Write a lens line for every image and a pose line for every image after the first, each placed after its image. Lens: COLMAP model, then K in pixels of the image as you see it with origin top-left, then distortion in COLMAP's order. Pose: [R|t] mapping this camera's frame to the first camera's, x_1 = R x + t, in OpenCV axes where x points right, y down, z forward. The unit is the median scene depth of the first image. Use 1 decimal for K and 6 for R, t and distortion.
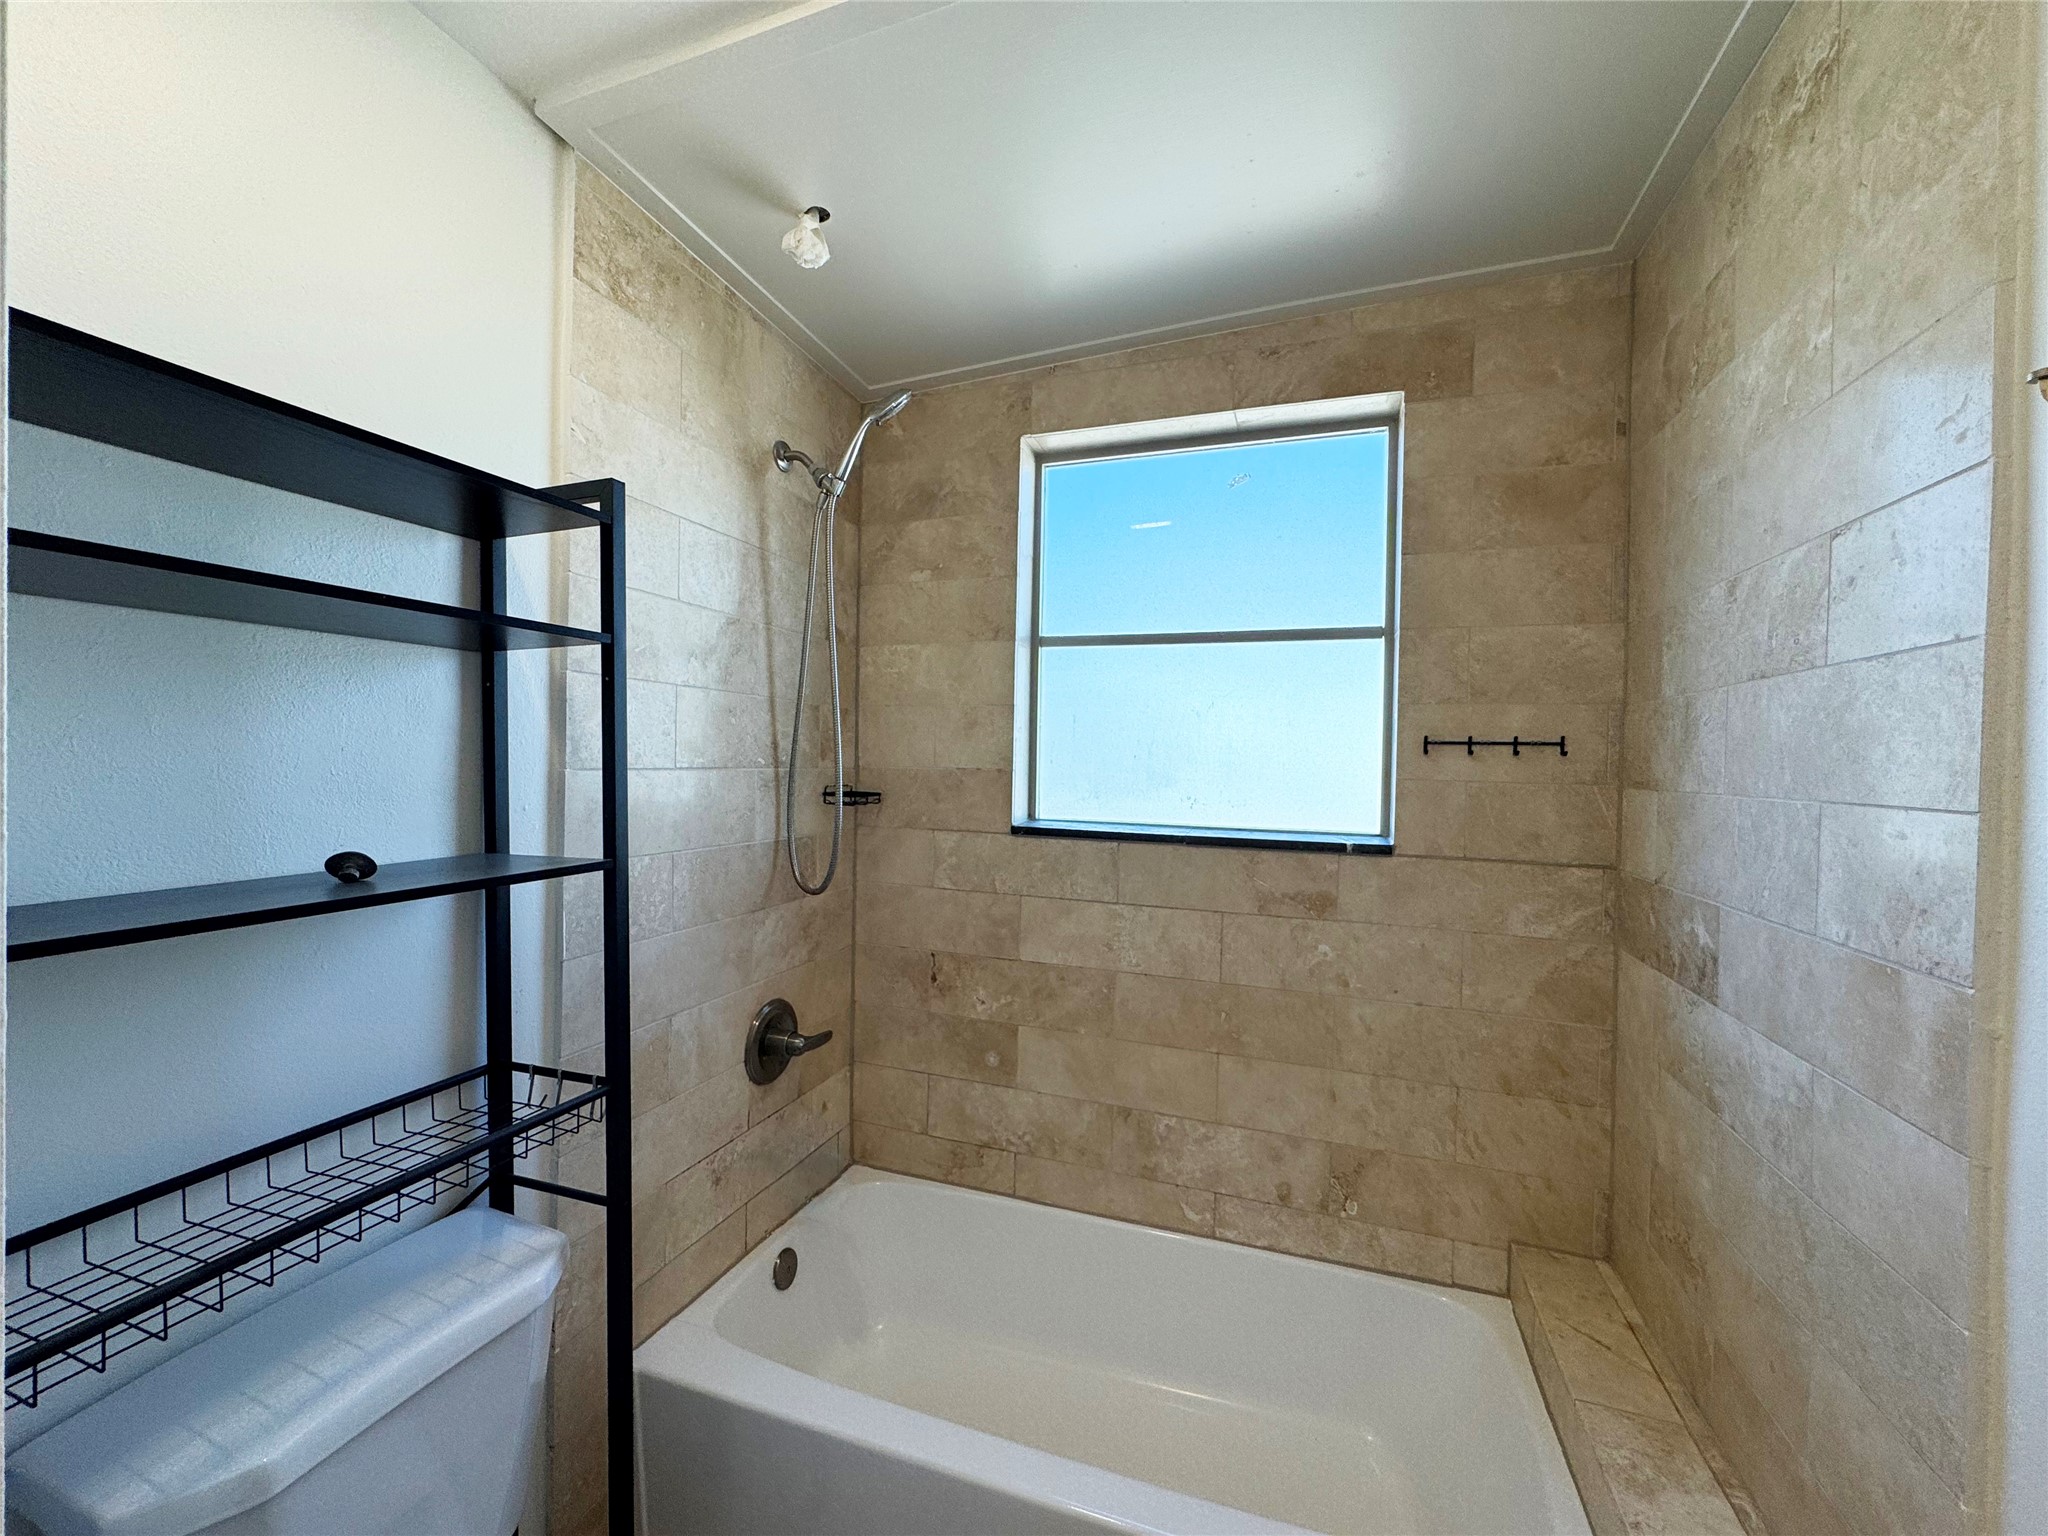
lens RADIAL K [[813.4, 0, 1024.0], [0, 813.4, 768.0], [0, 0, 1]] dist [-0.003808, 0.000062]
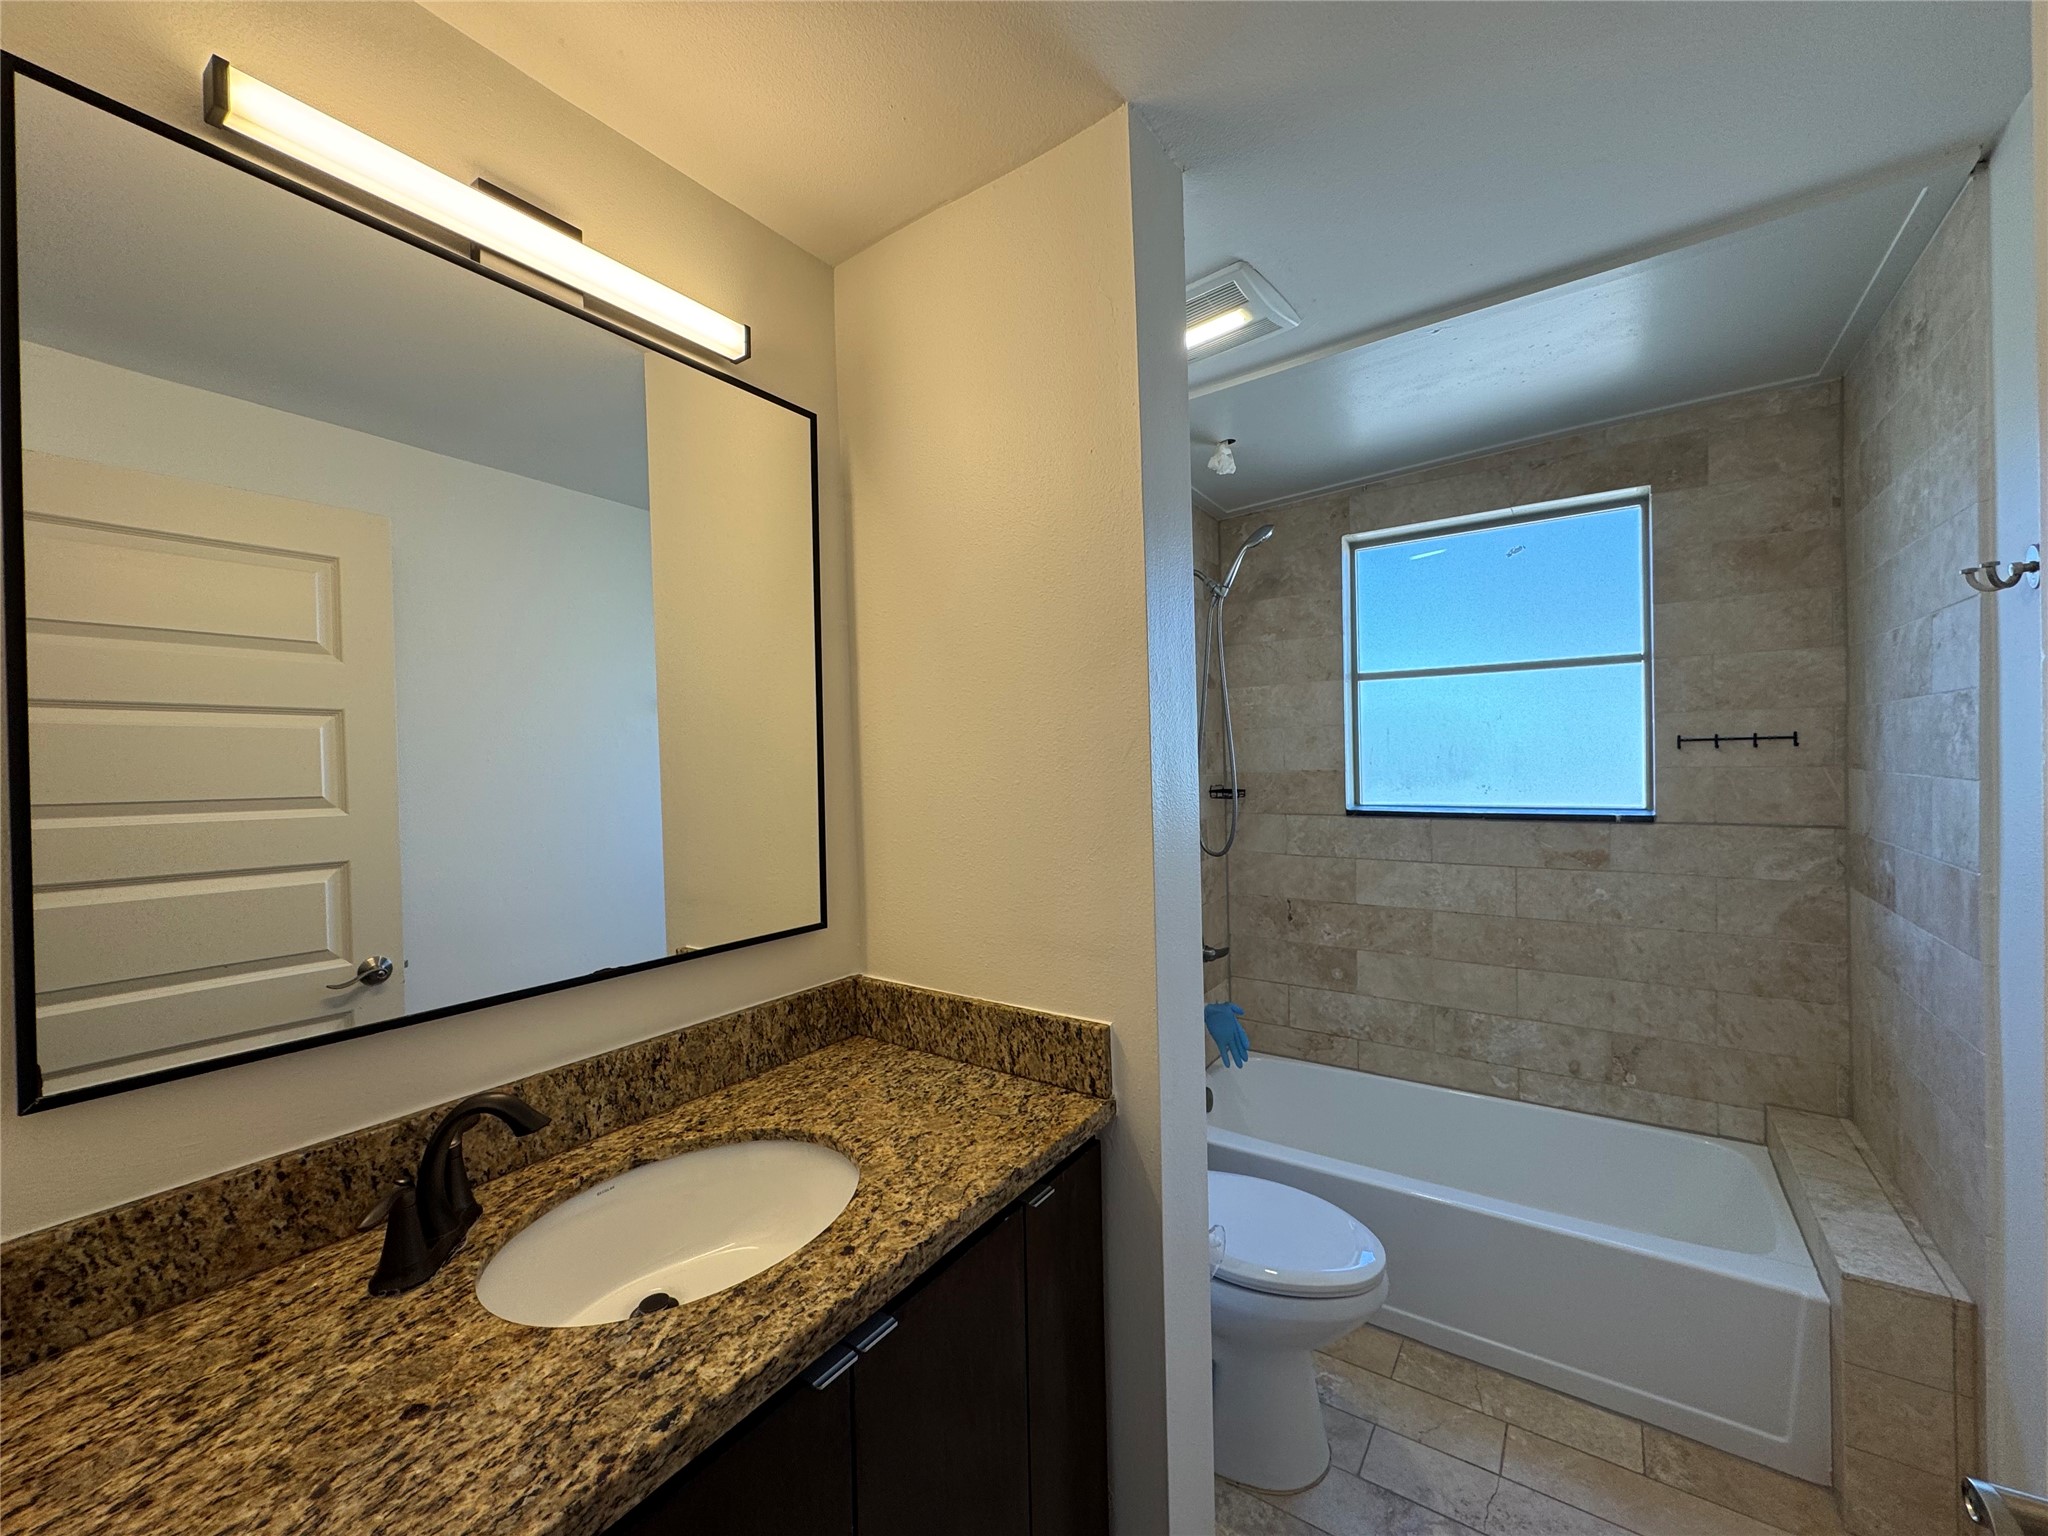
lens RADIAL K [[813.4, 0, 1024.0], [0, 813.4, 768.0], [0, 0, 1]] dist [-0.003808, 0.000062]
pose [[0.961625, -0.038704, -0.271625, -0.194796], [0.039615, 0.999213, -0.002131, -0.024565], [0.271494, -0.008711, 0.962401, -0.607171]]
